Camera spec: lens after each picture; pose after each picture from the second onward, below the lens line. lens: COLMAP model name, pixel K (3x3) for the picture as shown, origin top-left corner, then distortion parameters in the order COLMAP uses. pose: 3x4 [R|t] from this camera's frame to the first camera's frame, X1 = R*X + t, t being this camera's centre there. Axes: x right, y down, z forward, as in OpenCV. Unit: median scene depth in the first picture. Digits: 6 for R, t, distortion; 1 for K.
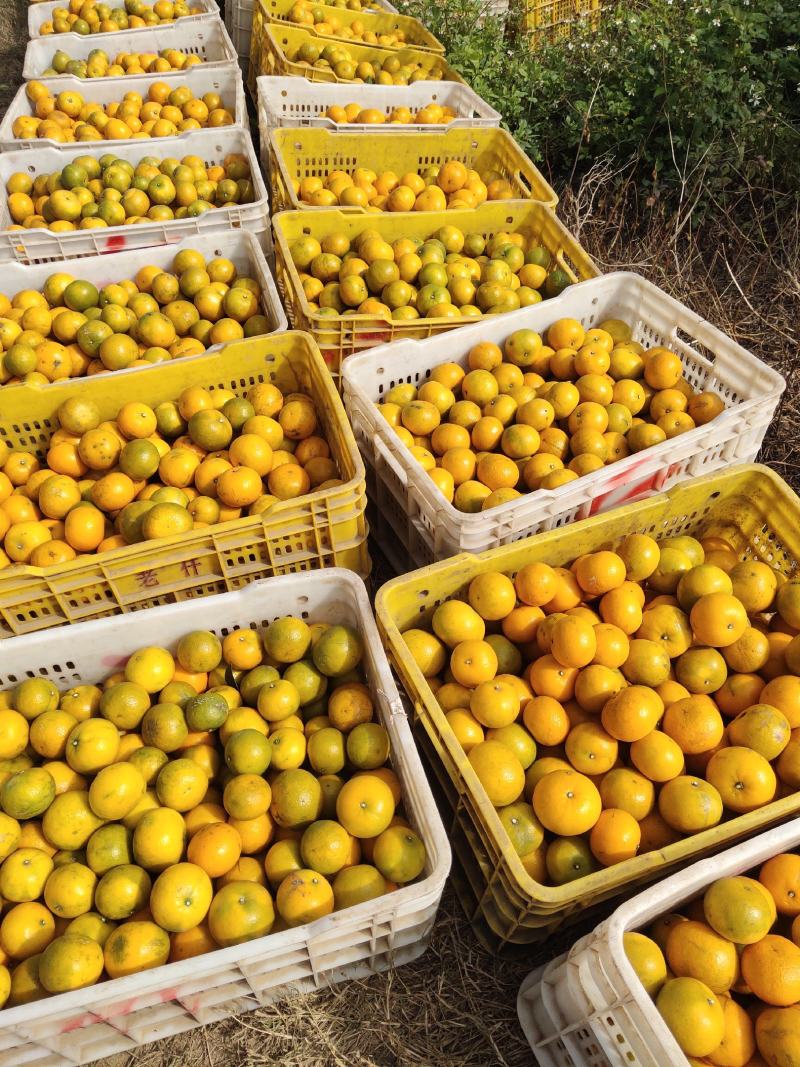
lens RADIAL K [[778.0, 0, 400.0], [0, 778.0, 533.5], [0, 0, 1]] dist [-0.000279, -0.000284]
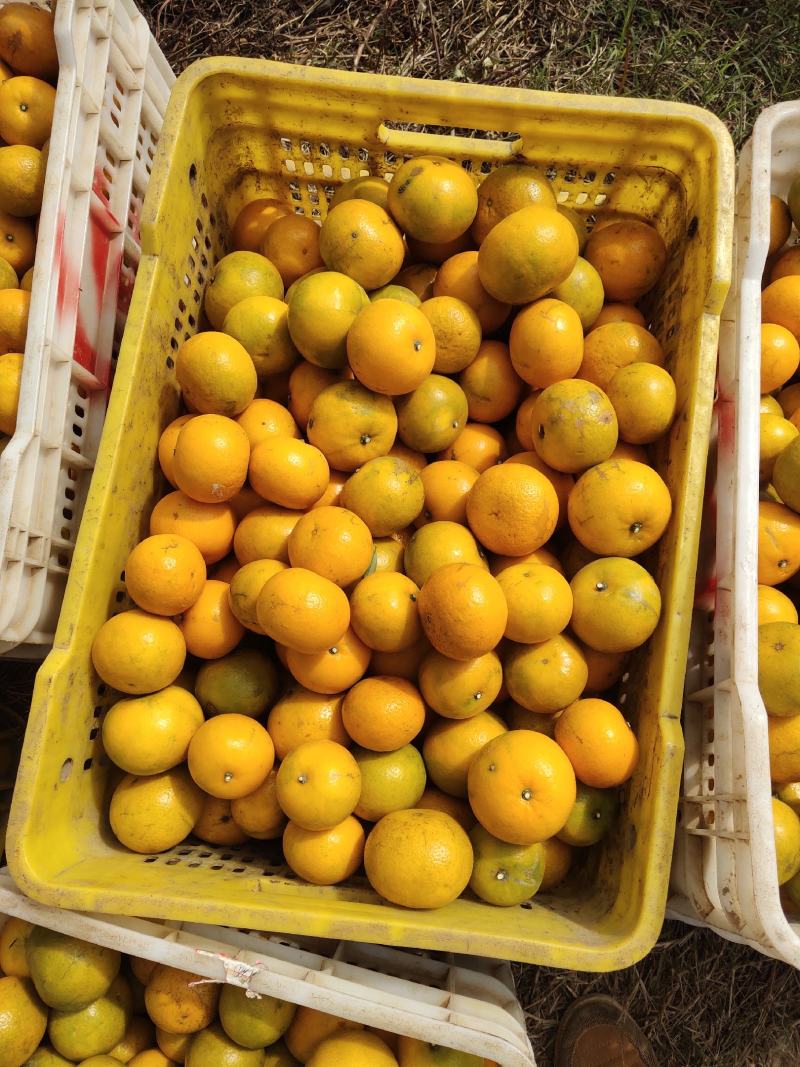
lens RADIAL K [[857.4, 0, 400.0], [0, 857.4, 533.5], [0, 0, 1]] dist [0.064786, -0.000897]
pose [[0.507086, -0.851101, 0.135983, 0.198817], [0.723693, 0.506133, 0.469146, -0.111815], [-0.468116, -0.139487, 0.872589, 0.399671]]
